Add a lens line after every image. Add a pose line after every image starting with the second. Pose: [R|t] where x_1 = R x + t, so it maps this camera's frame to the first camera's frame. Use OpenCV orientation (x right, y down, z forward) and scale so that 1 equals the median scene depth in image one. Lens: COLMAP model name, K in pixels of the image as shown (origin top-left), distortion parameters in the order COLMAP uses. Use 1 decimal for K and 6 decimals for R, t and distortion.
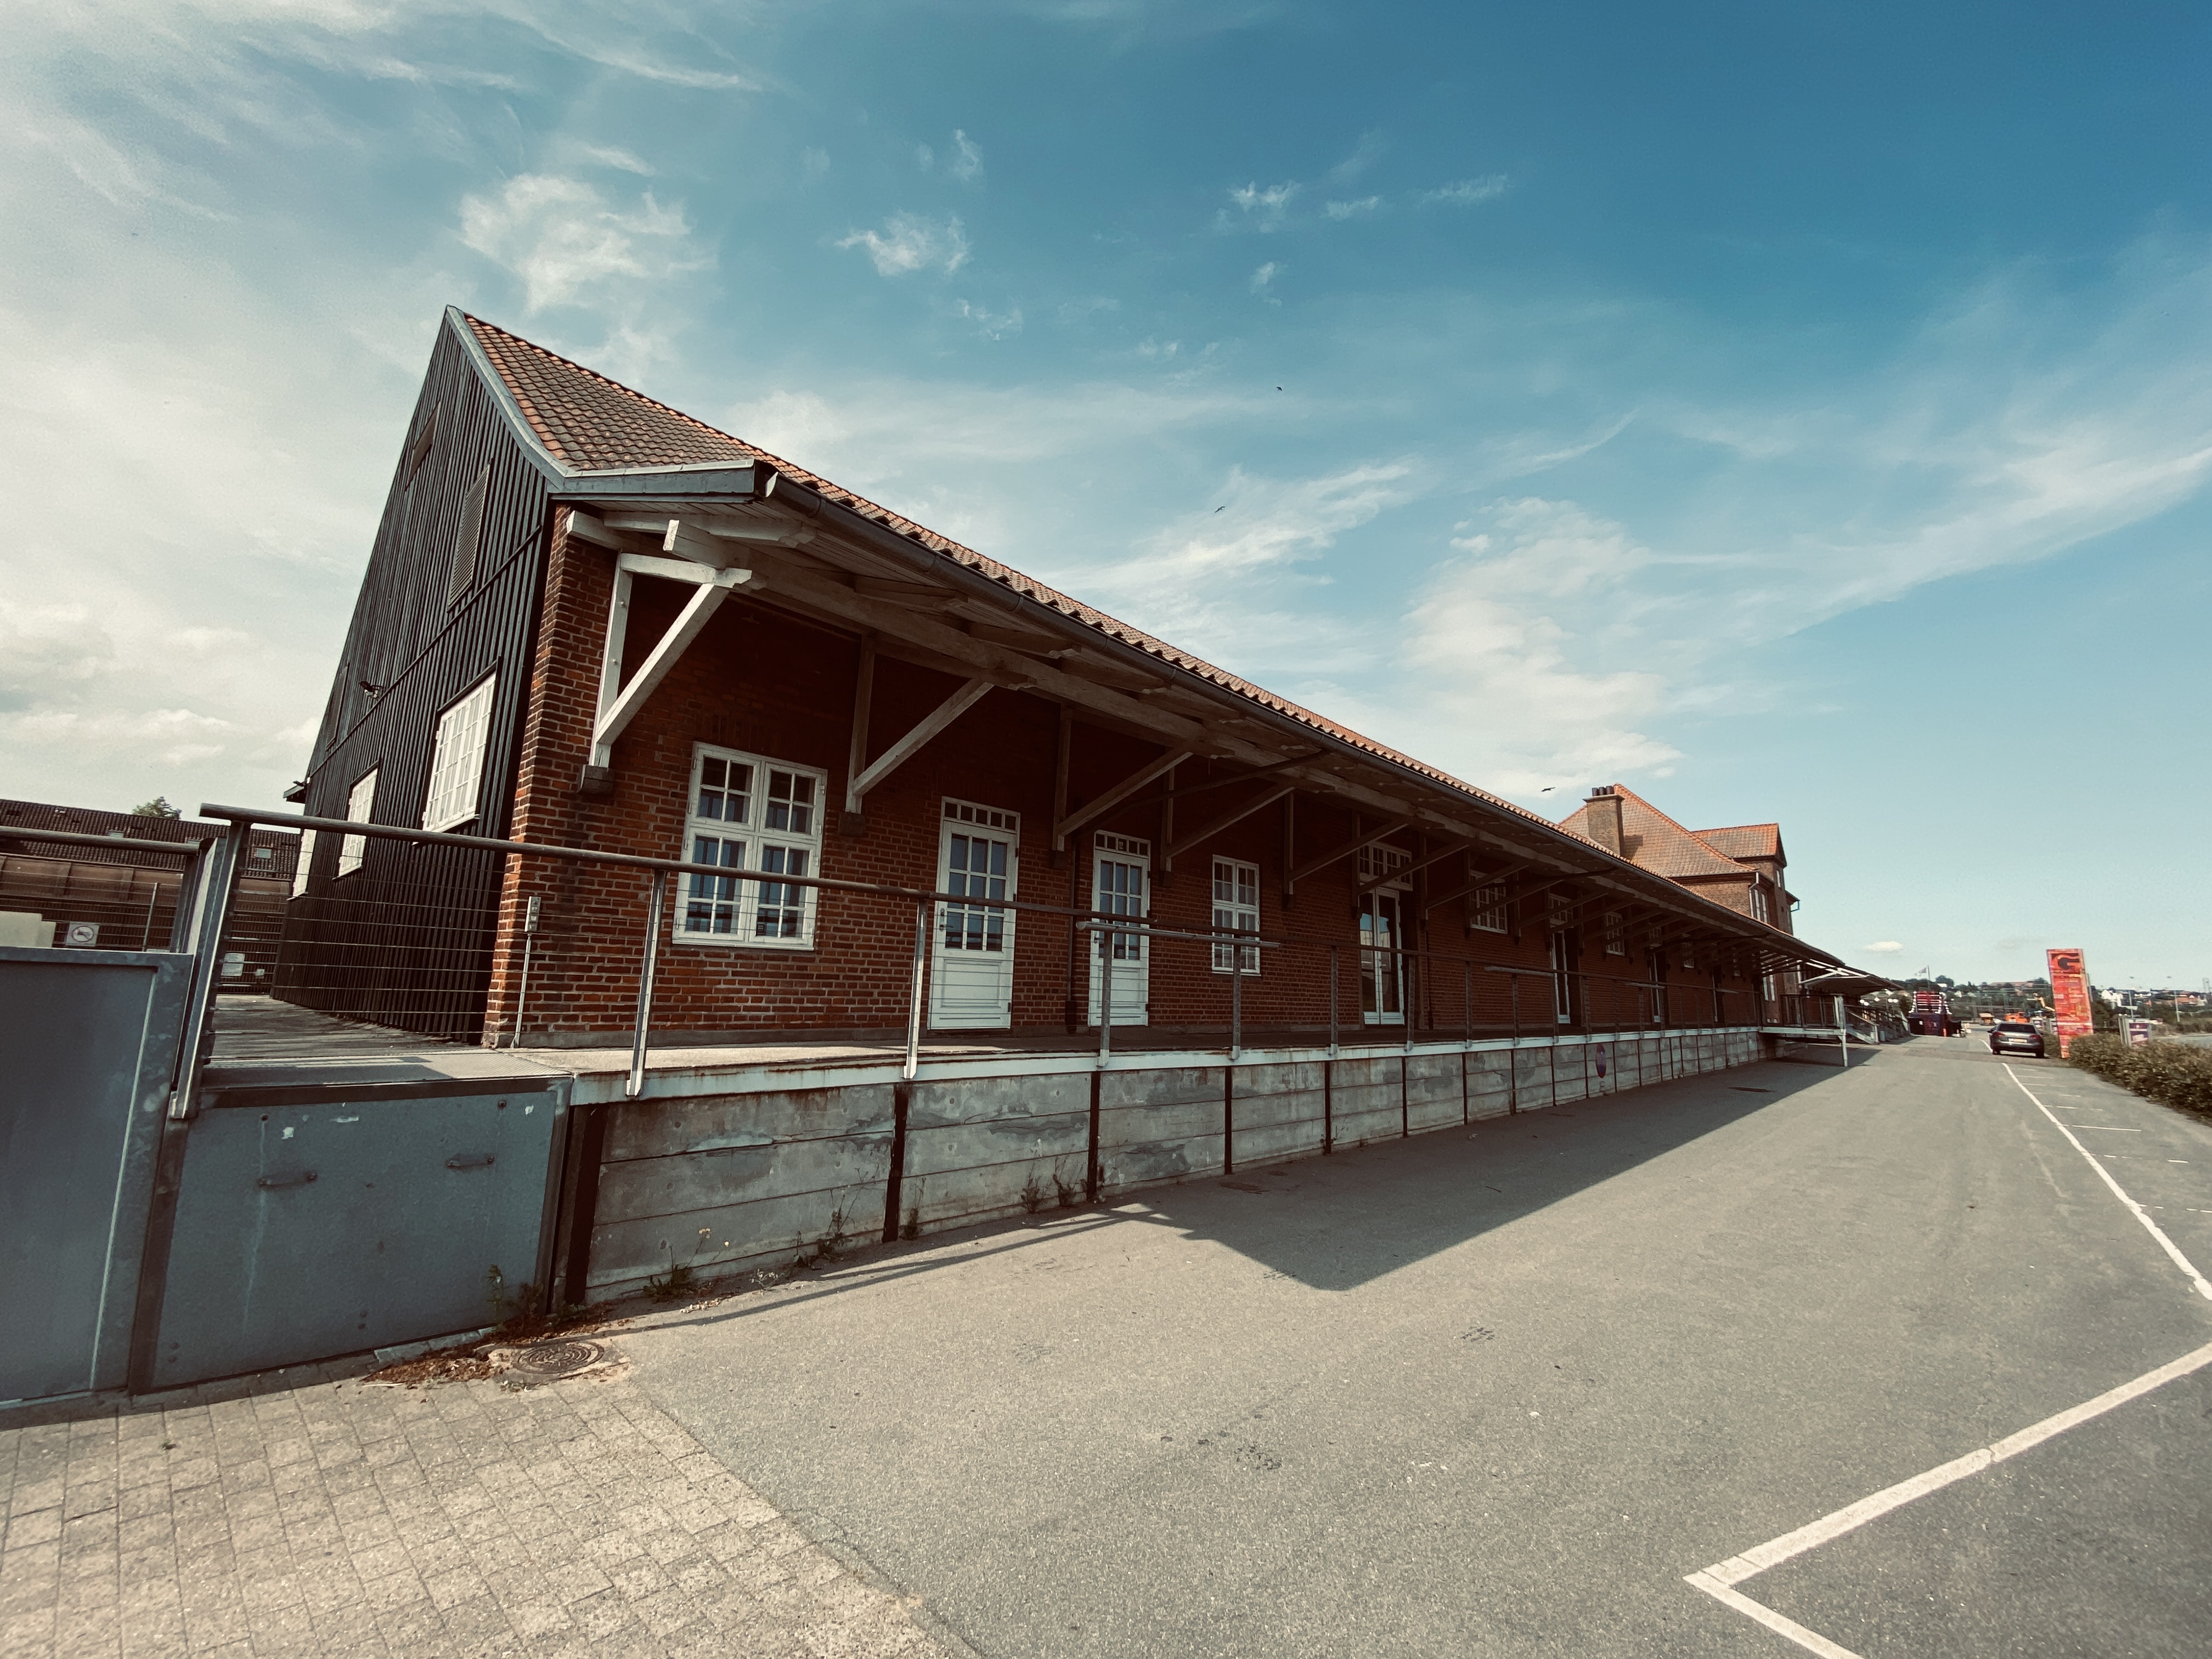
lens RADIAL K [[954.6, 0, 1106.0], [0, 954.6, 829.5], [0, 0, 1]] dist [0.001233, -0.012151]
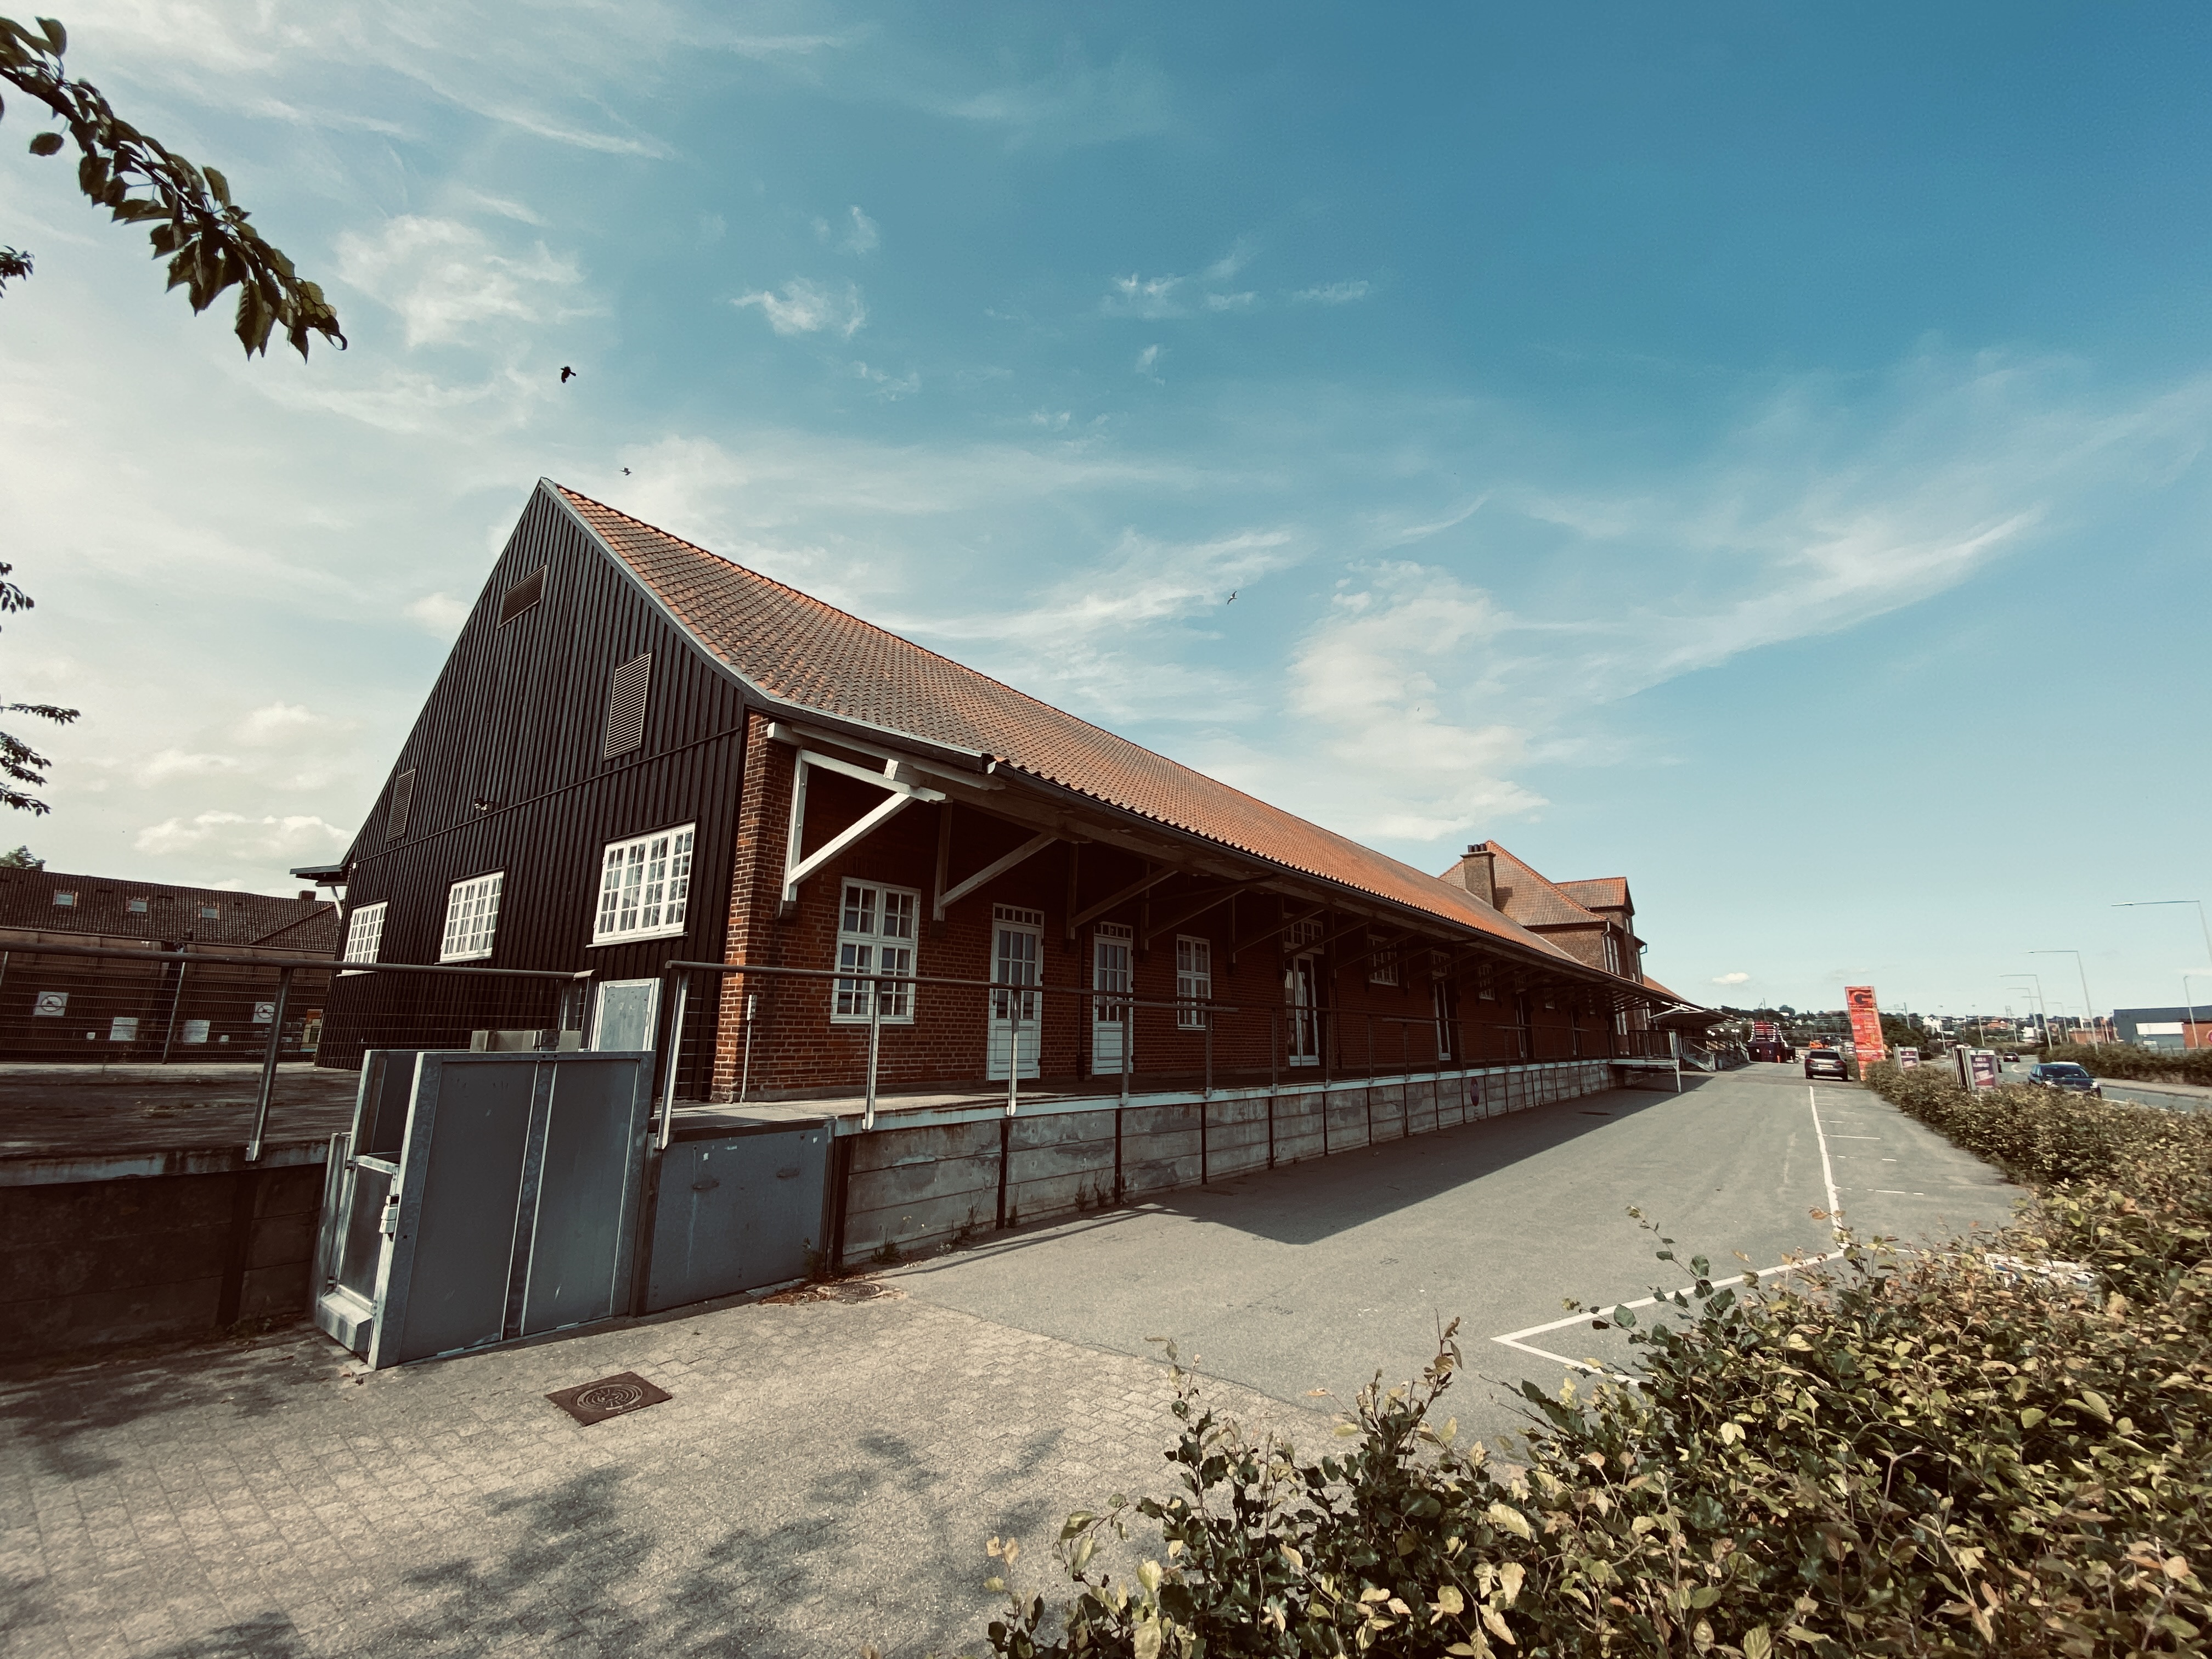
lens RADIAL K [[954.6, 0, 1106.0], [0, 954.6, 829.5], [0, 0, 1]] dist [0.001233, -0.012151]
pose [[0.993967, -0.001052, 0.109671, -0.146122], [0.006192, 0.998898, -0.046534, -0.068515], [-0.109501, 0.046932, 0.992878, -0.312919]]
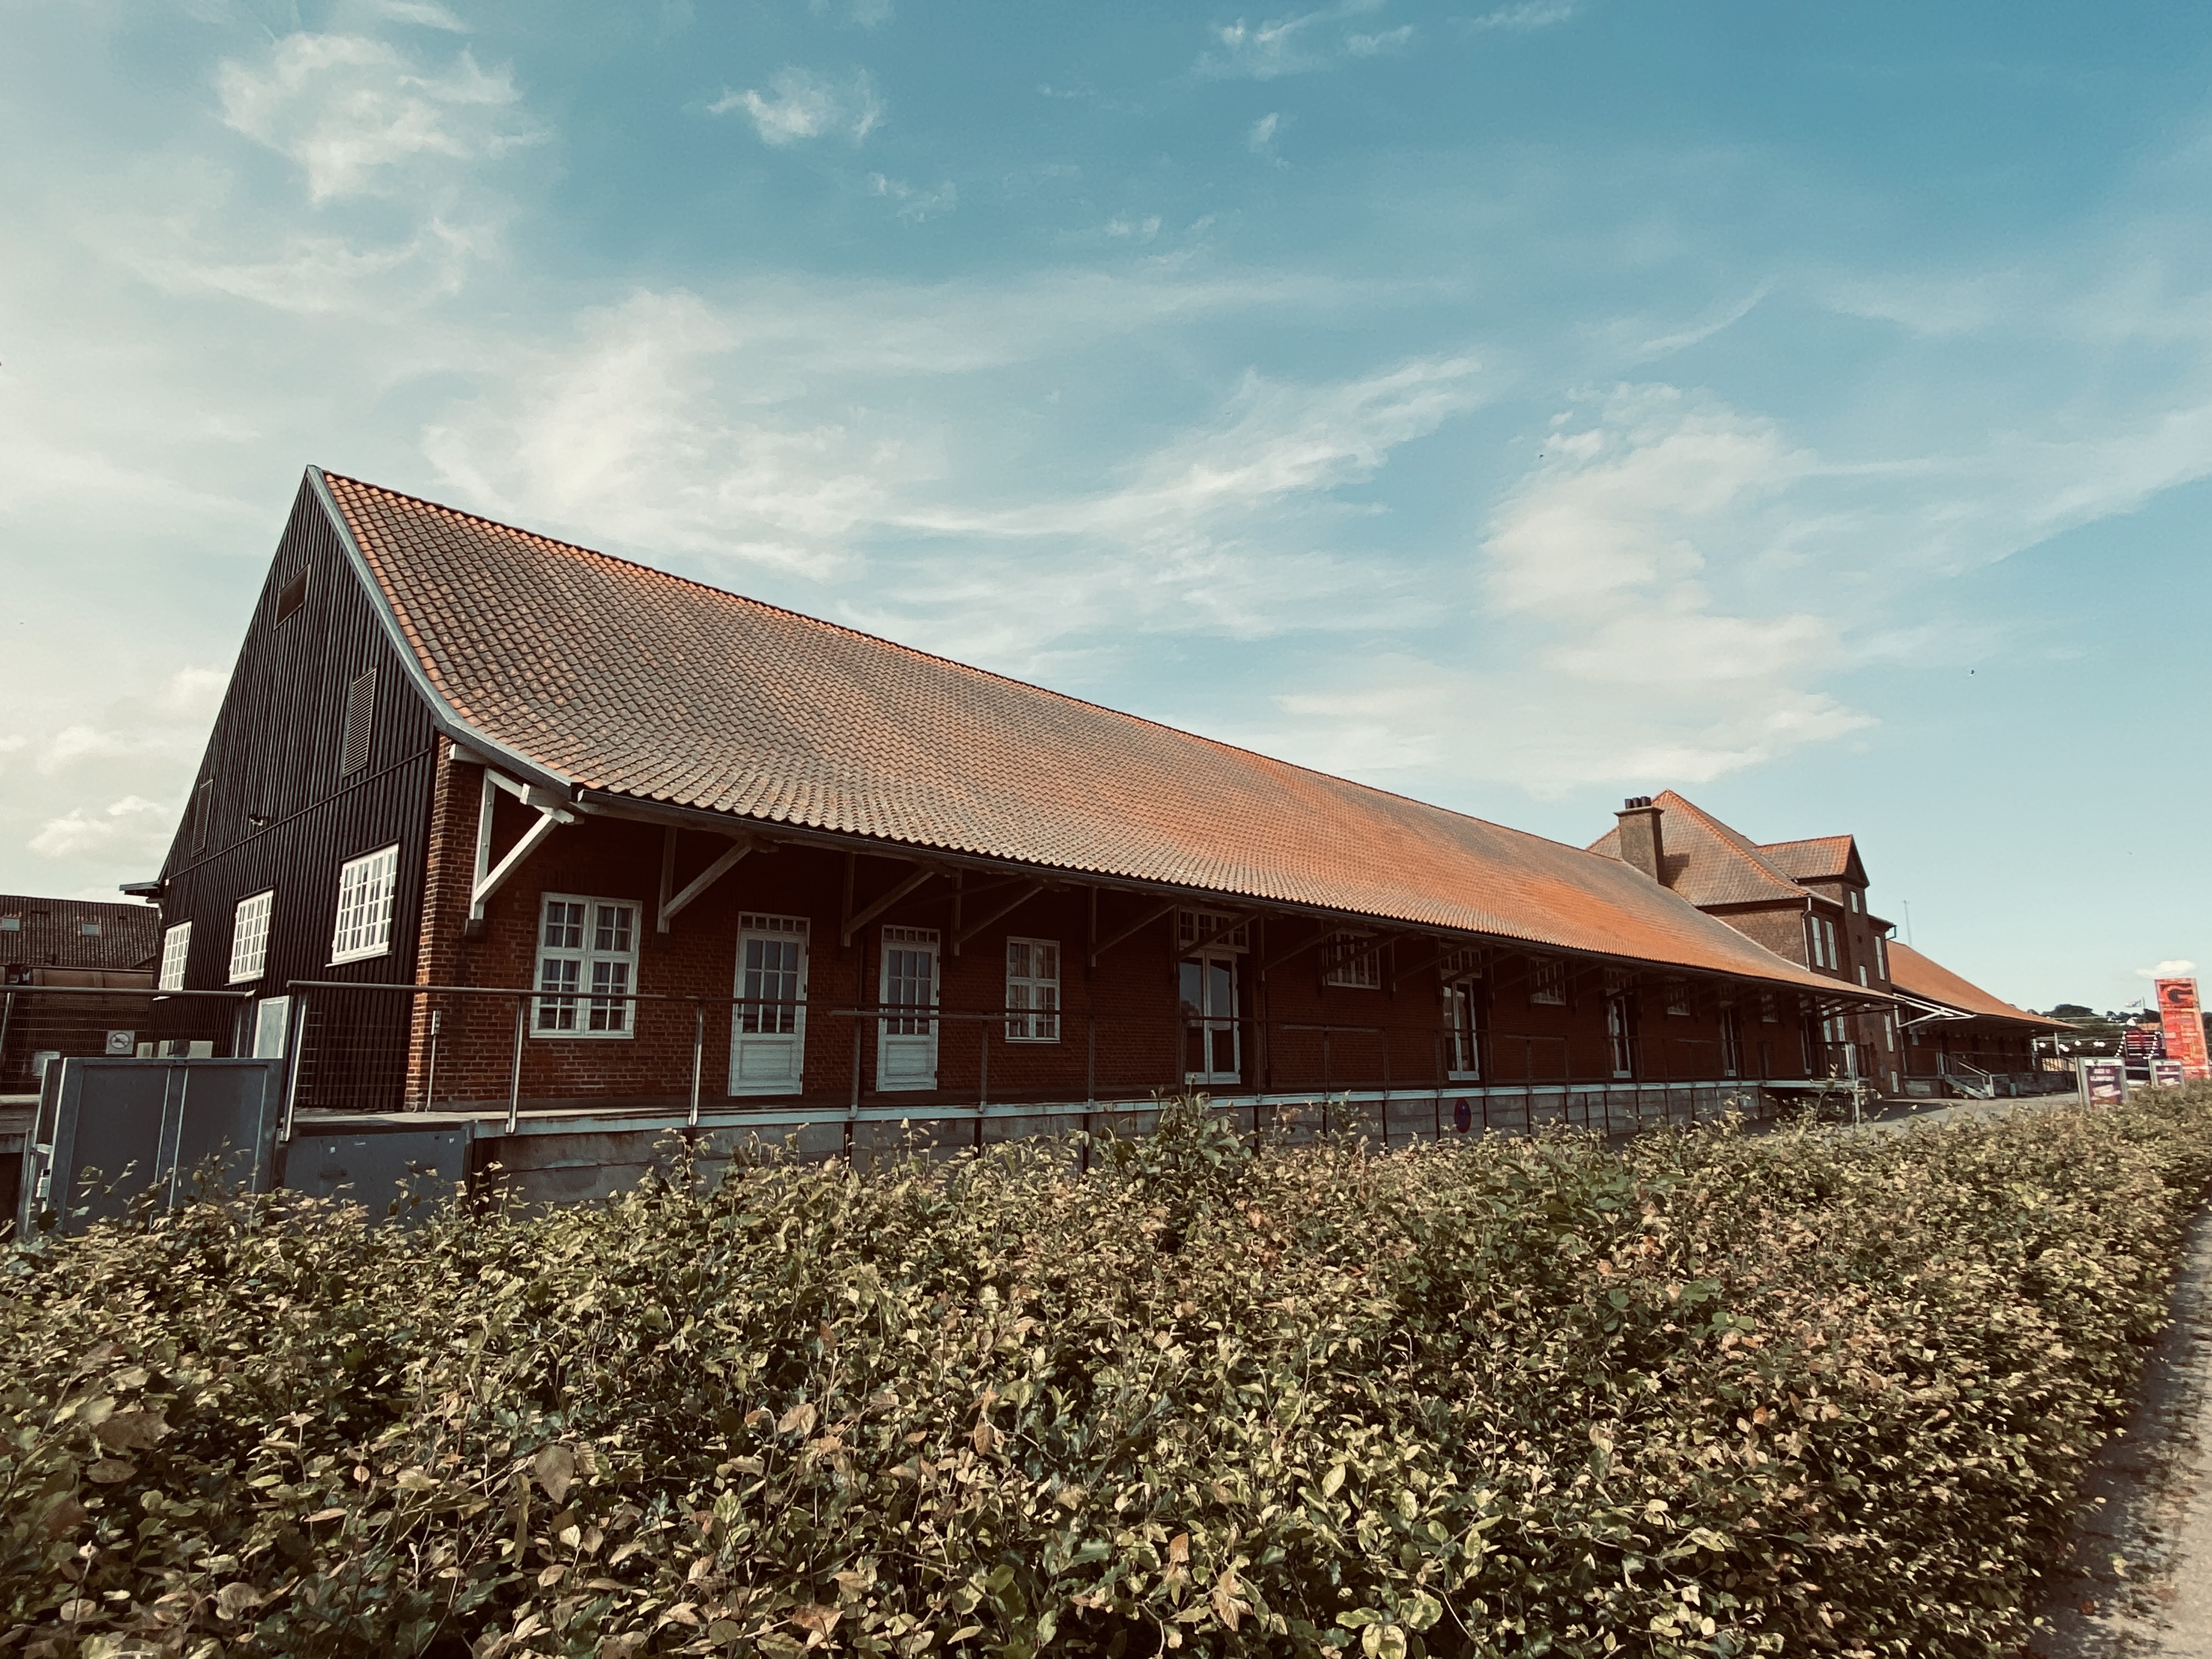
lens RADIAL K [[1302.5, 0, 1108.1], [0, 1302.5, 818.4], [0, 0, 1]] dist [-0.004103, -0.003344]
pose [[0.999350, -0.036062, -0.000102, 0.294891], [0.036051, 0.999108, -0.021984, -0.094317], [0.000895, 0.021966, 0.999758, -0.664892]]
